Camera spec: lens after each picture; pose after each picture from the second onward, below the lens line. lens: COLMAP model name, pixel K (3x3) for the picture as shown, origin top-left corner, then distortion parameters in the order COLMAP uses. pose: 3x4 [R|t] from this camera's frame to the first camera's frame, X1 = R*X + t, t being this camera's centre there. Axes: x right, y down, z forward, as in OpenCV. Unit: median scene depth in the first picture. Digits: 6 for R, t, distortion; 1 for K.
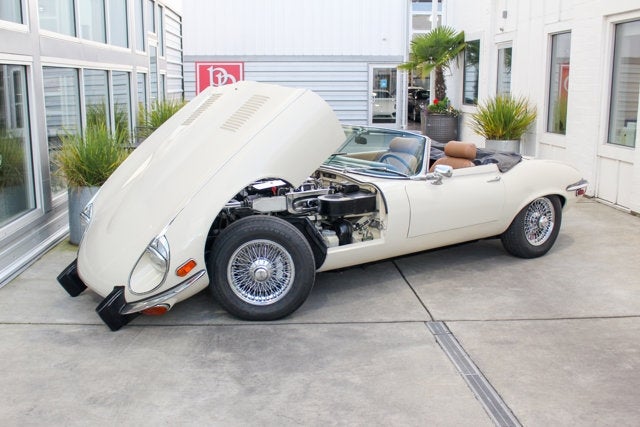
lens RADIAL K [[703.1, 0, 320.0], [0, 703.1, 213.5], [0, 0, 1]] dist [-0.065800, 0.030071]
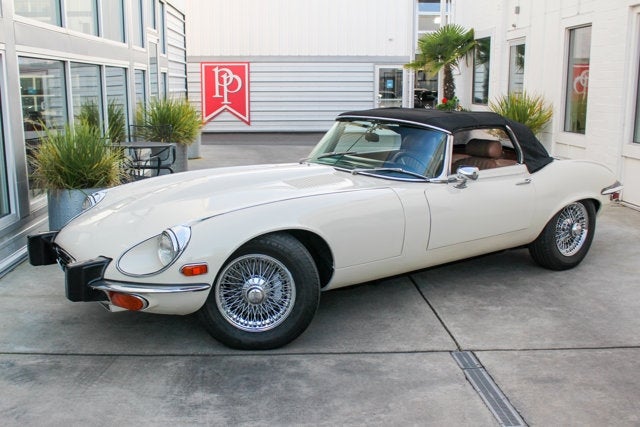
lens RADIAL K [[692.5, 0, 320.0], [0, 692.5, 213.5], [0, 0, 1]] dist [-0.065642, 0.023277]
pose [[0.999966, 0.001075, -0.008194, -0.000092], [-0.001078, 0.999999, -0.000413, -0.007696], [0.008194, 0.000422, 0.999966, 0.121068]]
